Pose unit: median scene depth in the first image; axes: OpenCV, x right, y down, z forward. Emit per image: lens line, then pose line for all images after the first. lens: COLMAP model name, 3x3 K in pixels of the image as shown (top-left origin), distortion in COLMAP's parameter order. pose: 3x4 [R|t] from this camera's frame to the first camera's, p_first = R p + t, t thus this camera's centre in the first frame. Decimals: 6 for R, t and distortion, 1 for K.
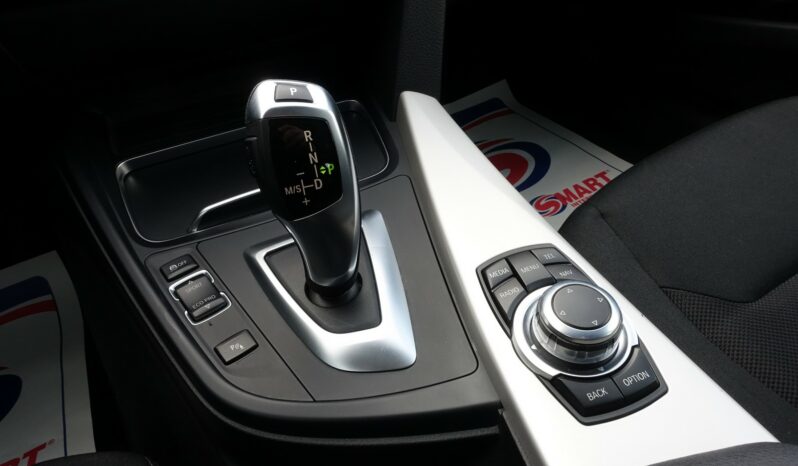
lens RADIAL K [[548.3, 0, 399.3], [0, 548.3, 232.2], [0, 0, 1]] dist [-0.007670, 0.003496]
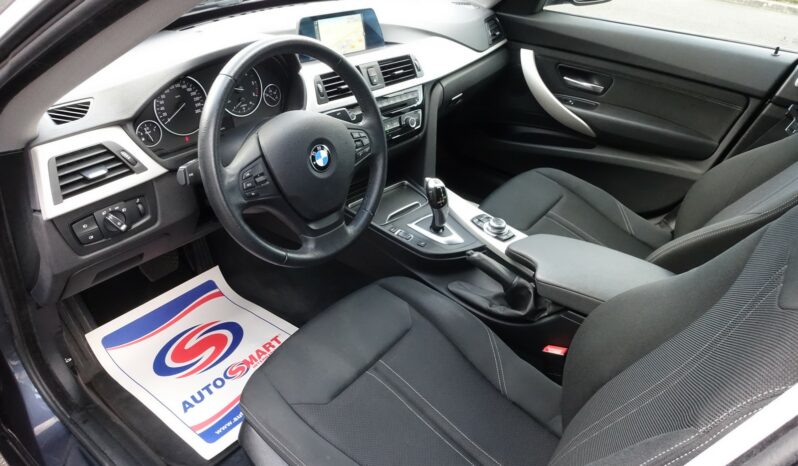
lens RADIAL K [[548.3, 0, 401.1], [0, 548.3, 228.4], [0, 0, 1]] dist [-0.007670, 0.003496]
pose [[0.929341, -0.088519, 0.358455, -1.681236], [0.132500, 0.986125, -0.100006, 0.431600], [-0.344629, 0.140435, 0.928175, -2.425688]]
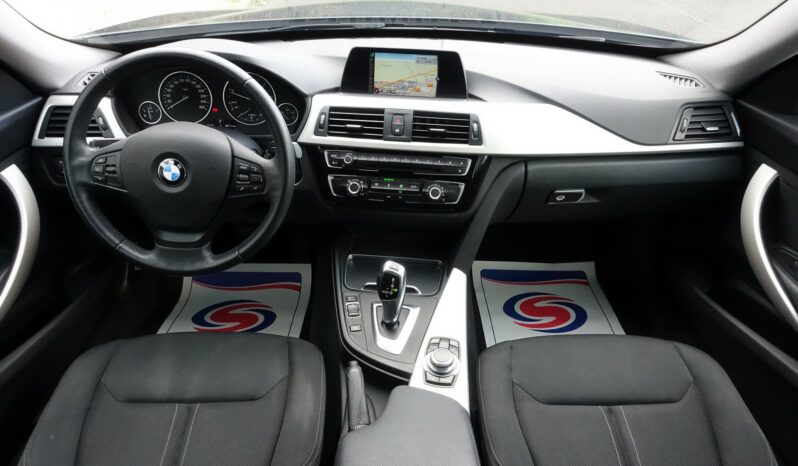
lens RADIAL K [[548.3, 0, 393.7], [0, 548.3, 226.0], [0, 0, 1]] dist [-0.007670, 0.003496]
pose [[0.859317, 0.338840, -0.383094, 0.861911], [-0.388799, 0.919438, -0.058889, -0.226622], [0.332278, 0.199551, 0.921830, -1.886232]]
